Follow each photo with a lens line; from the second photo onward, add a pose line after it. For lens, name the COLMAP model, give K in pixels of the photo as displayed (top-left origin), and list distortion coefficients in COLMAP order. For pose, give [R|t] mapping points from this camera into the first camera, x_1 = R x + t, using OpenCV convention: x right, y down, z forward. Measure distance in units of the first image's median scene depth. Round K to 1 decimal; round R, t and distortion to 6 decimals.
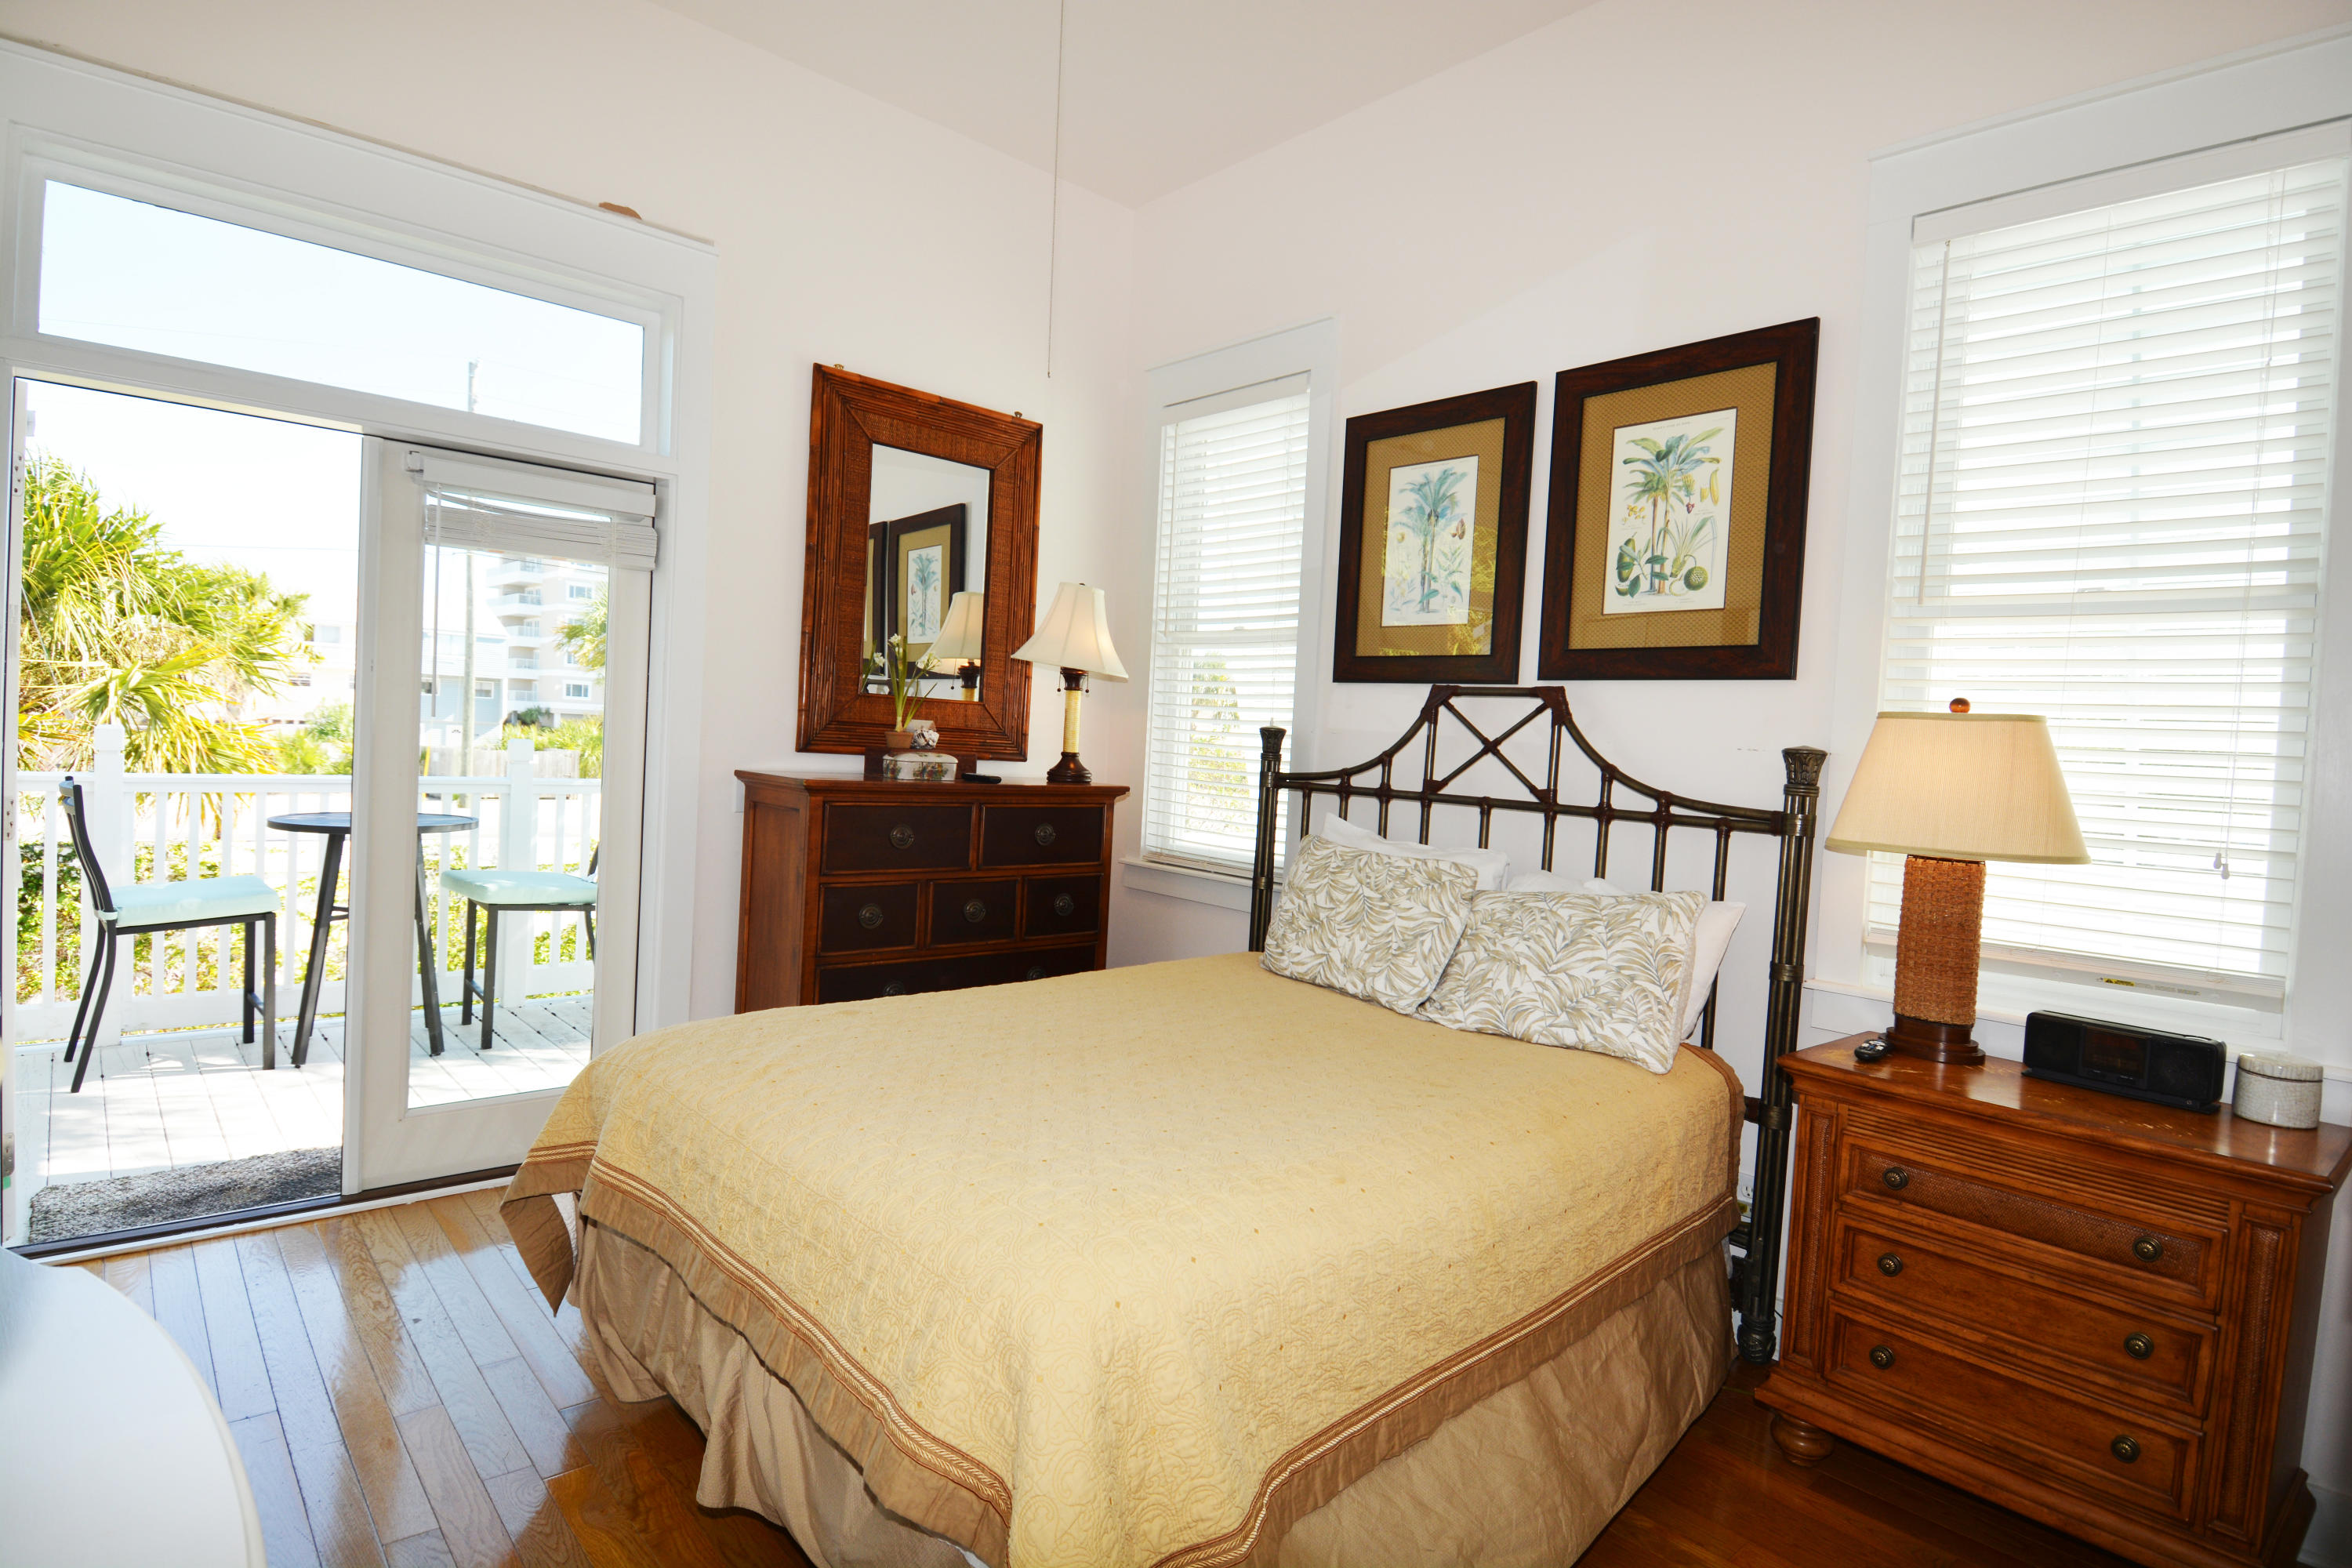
lens RADIAL K [[1207.7, 0, 1169.1], [0, 1207.7, 780.0], [0, 0, 1]] dist [0.044505, -0.047726]
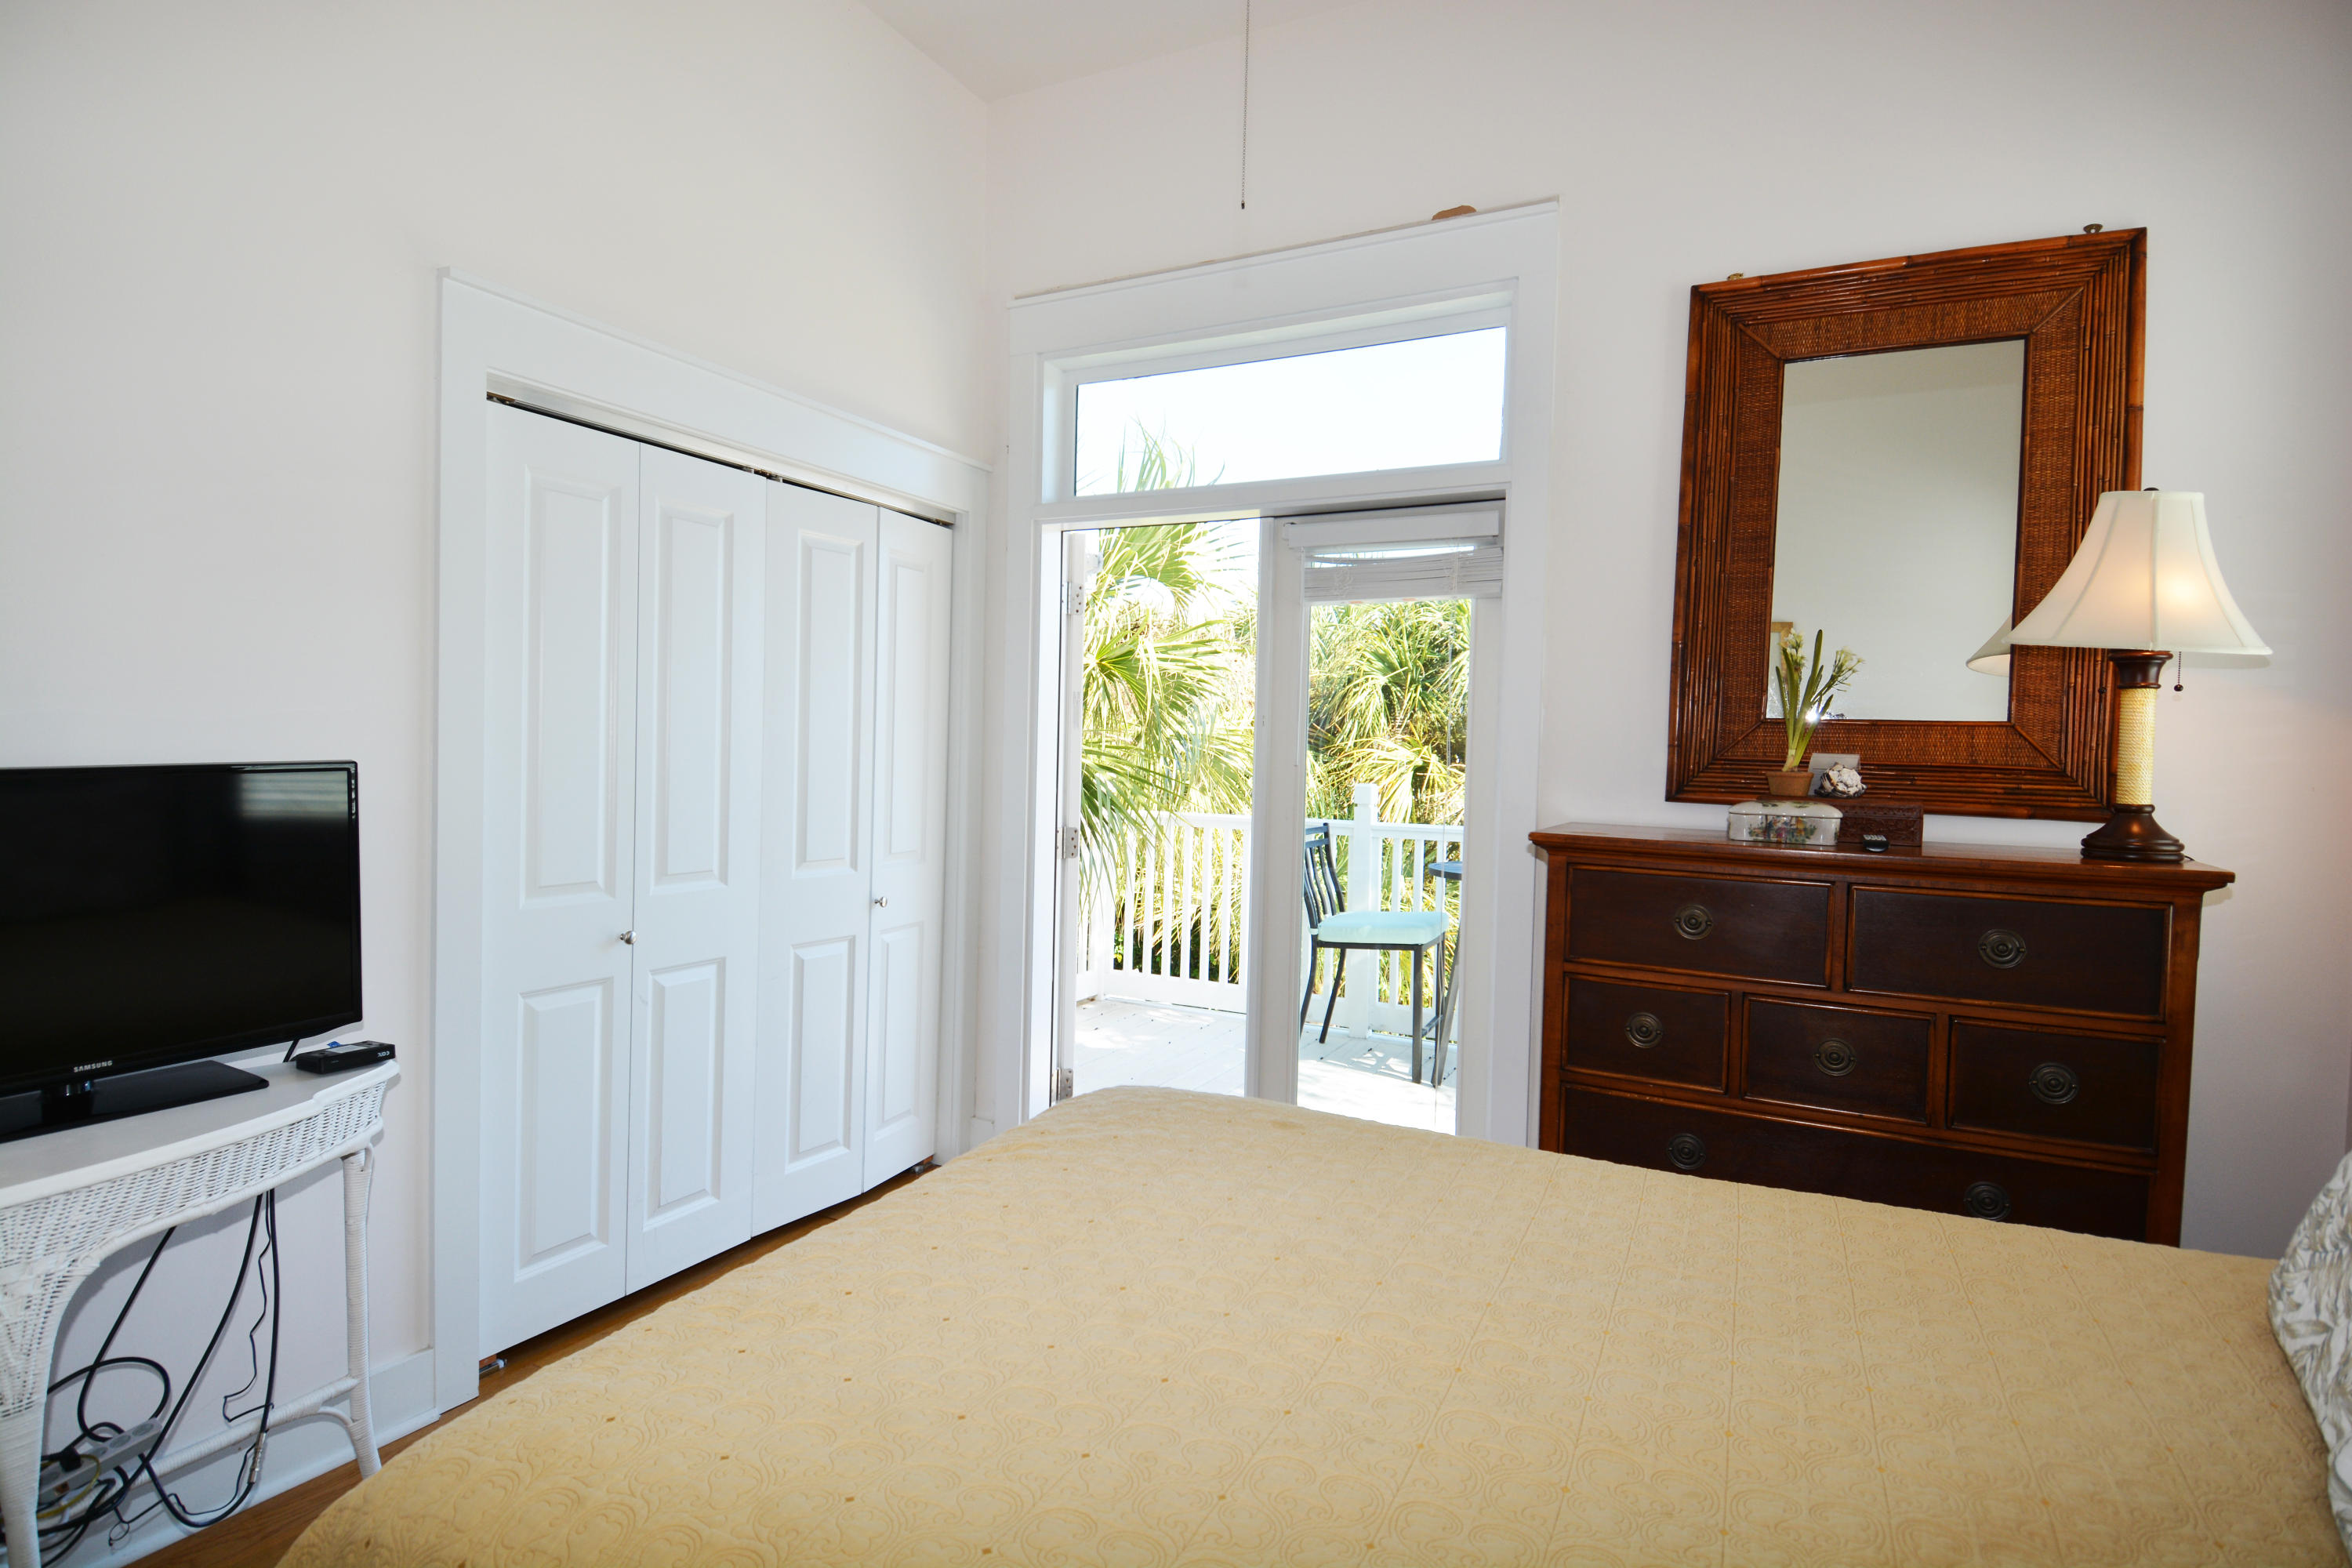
lens RADIAL K [[1207.7, 0, 1169.1], [0, 1207.7, 780.0], [0, 0, 1]] dist [0.044505, -0.047726]
pose [[0.356640, -0.017246, -0.934083, 0.291817], [-0.038773, 0.998695, -0.033242, 0.001047], [0.933437, 0.048073, 0.355506, 0.437267]]
